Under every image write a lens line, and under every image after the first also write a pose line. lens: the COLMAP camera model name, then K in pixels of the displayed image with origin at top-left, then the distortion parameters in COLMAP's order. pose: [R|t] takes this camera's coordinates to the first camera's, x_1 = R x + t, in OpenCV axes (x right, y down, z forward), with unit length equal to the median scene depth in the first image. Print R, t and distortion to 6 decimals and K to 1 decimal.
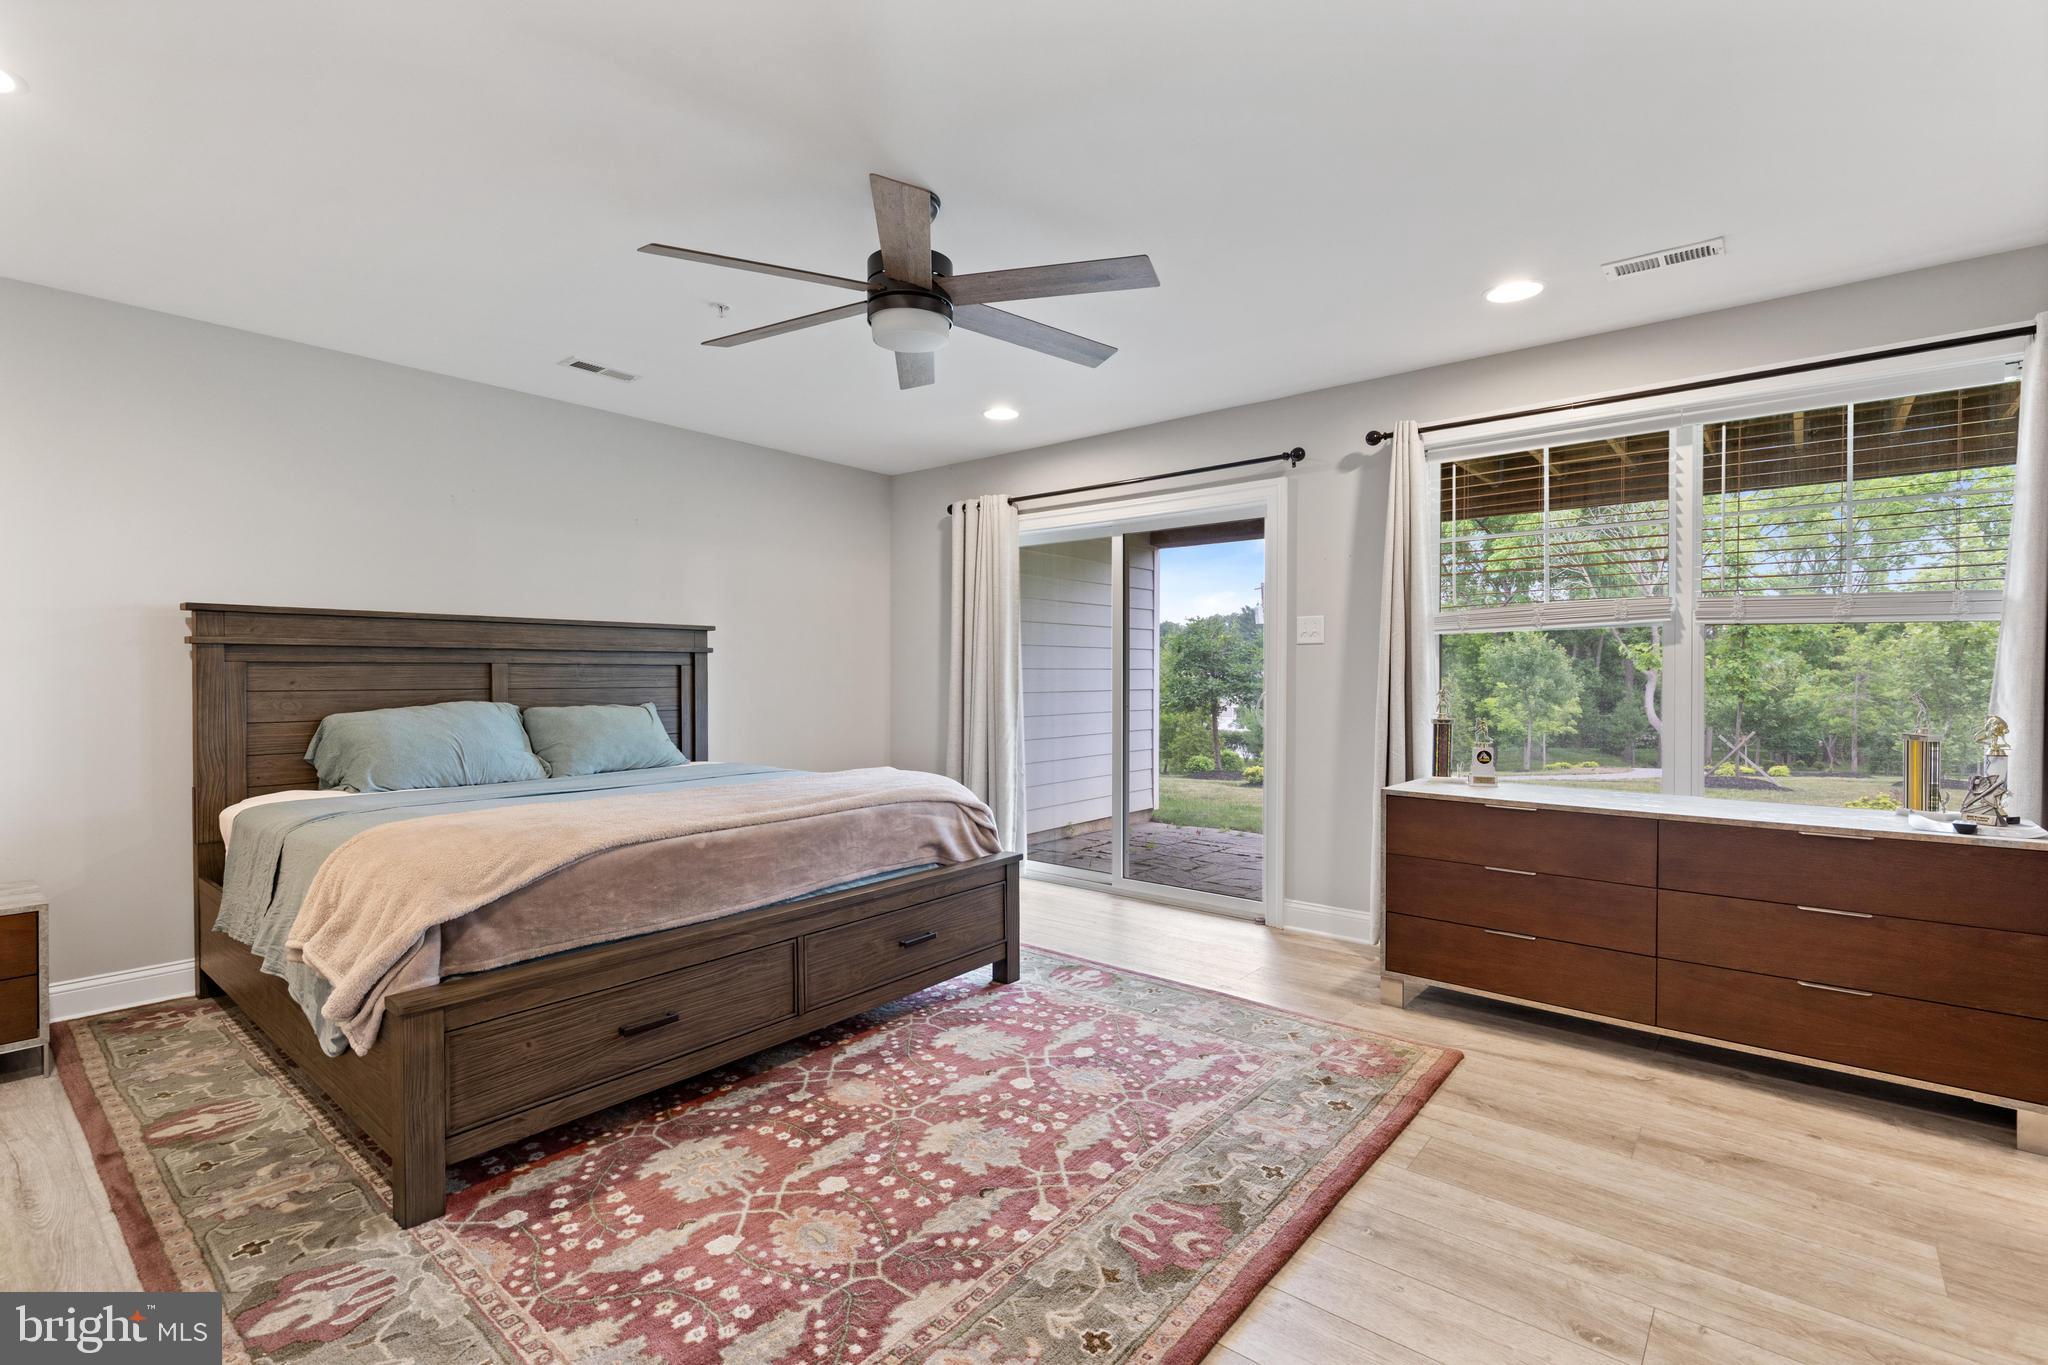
lens RADIAL K [[927.4, 0, 1029.9], [0, 927.4, 683.4], [0, 0, 1]] dist [0.005161, -0.000458]
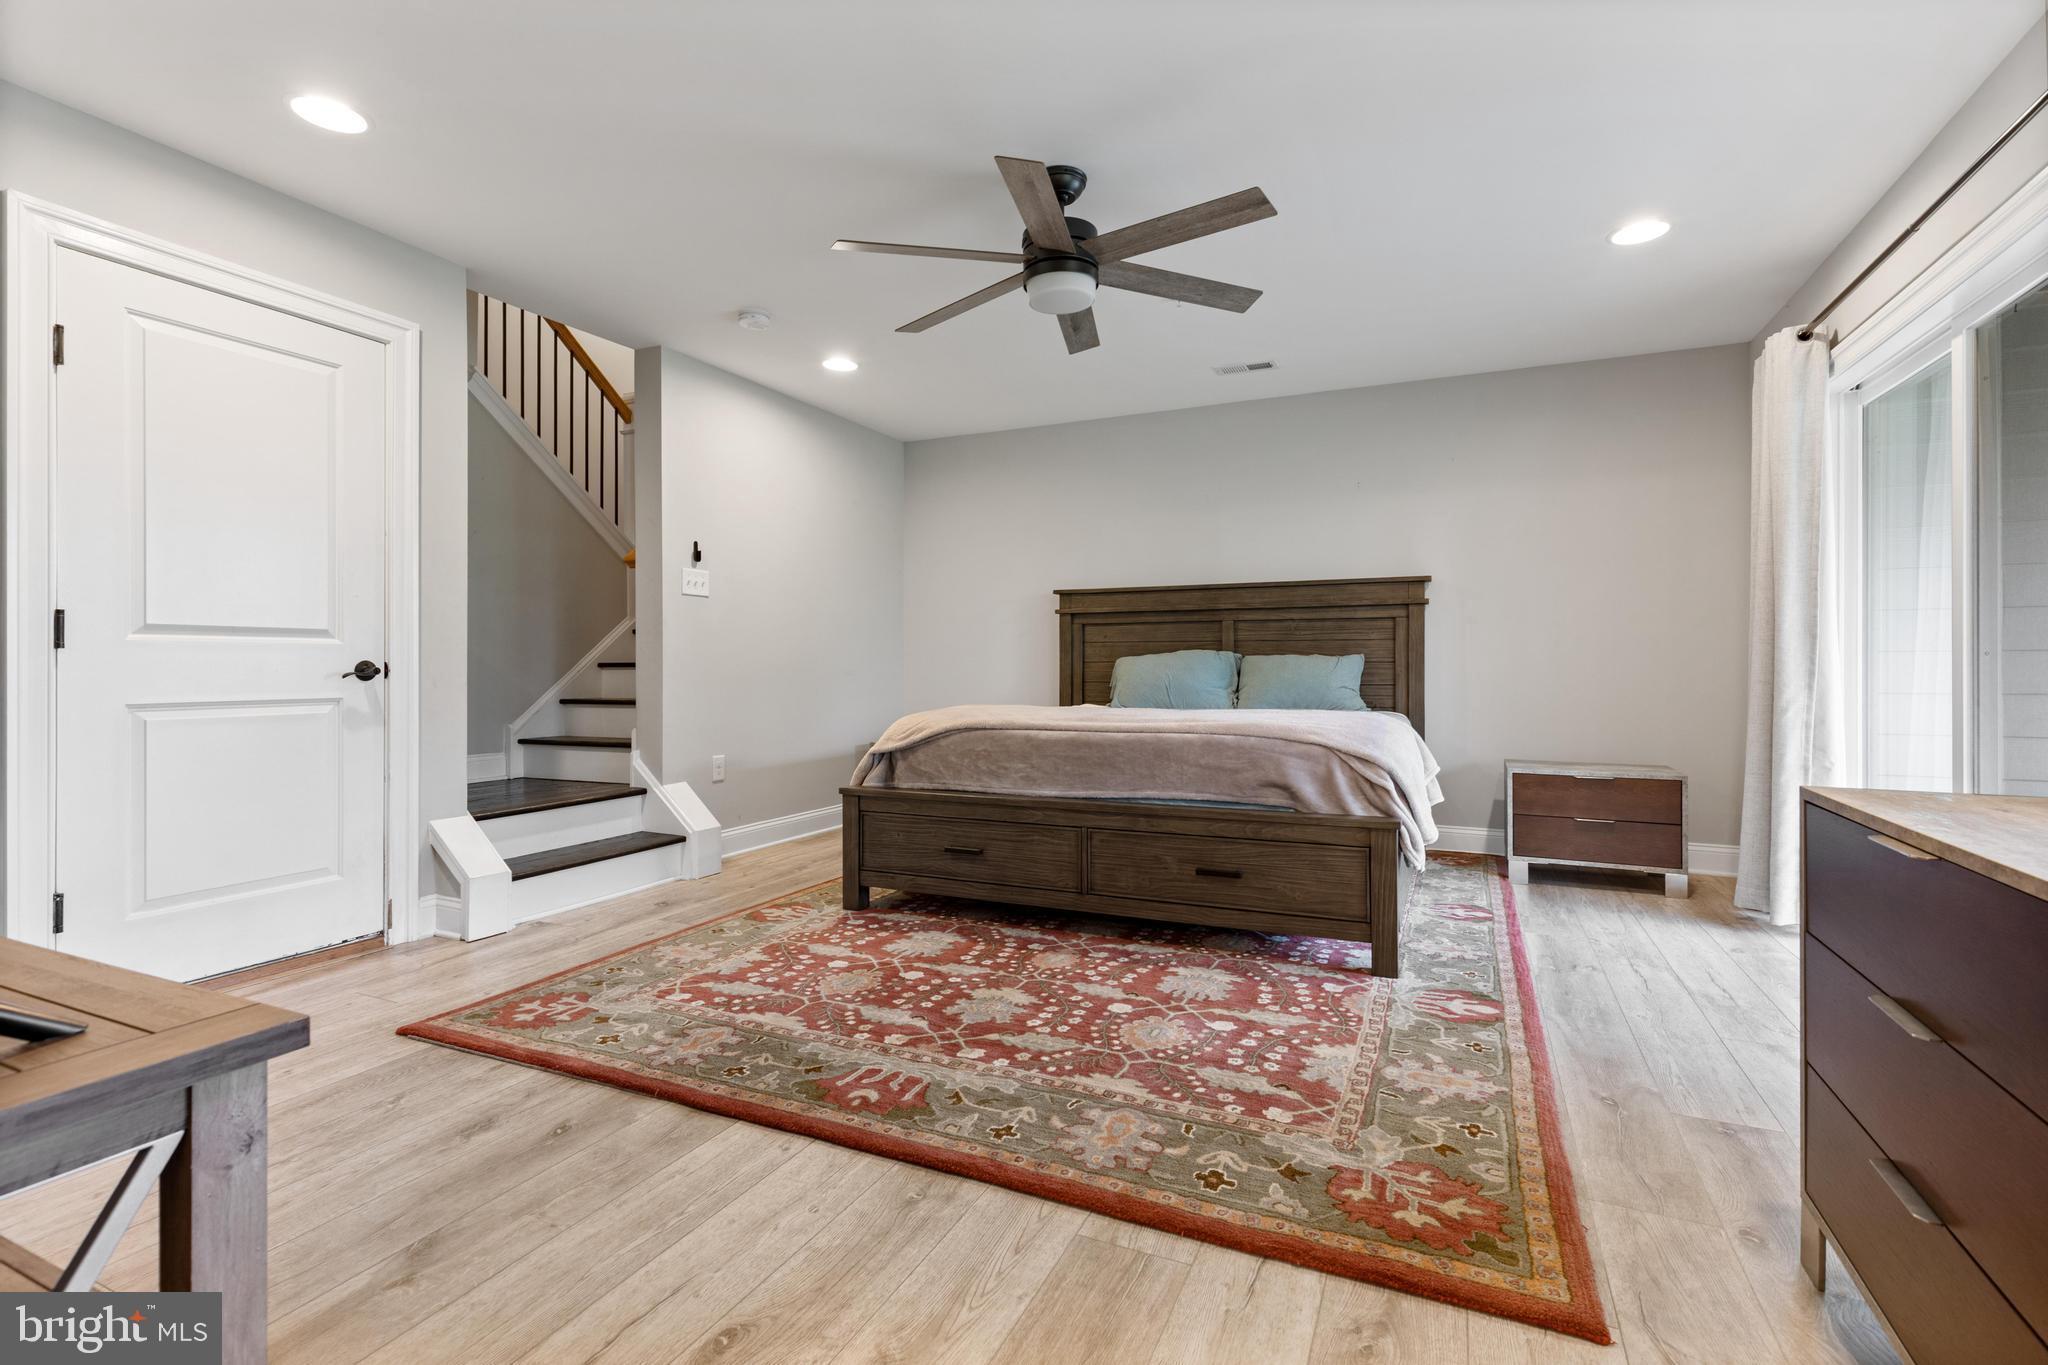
lens RADIAL K [[927.4, 0, 1029.9], [0, 927.4, 683.4], [0, 0, 1]] dist [0.005161, -0.000458]
pose [[0.255166, 0.014867, -0.966783, 0.894987], [-0.012628, 0.999848, 0.012043, 0.080025], [0.966815, 0.009136, 0.255314, 0.652586]]
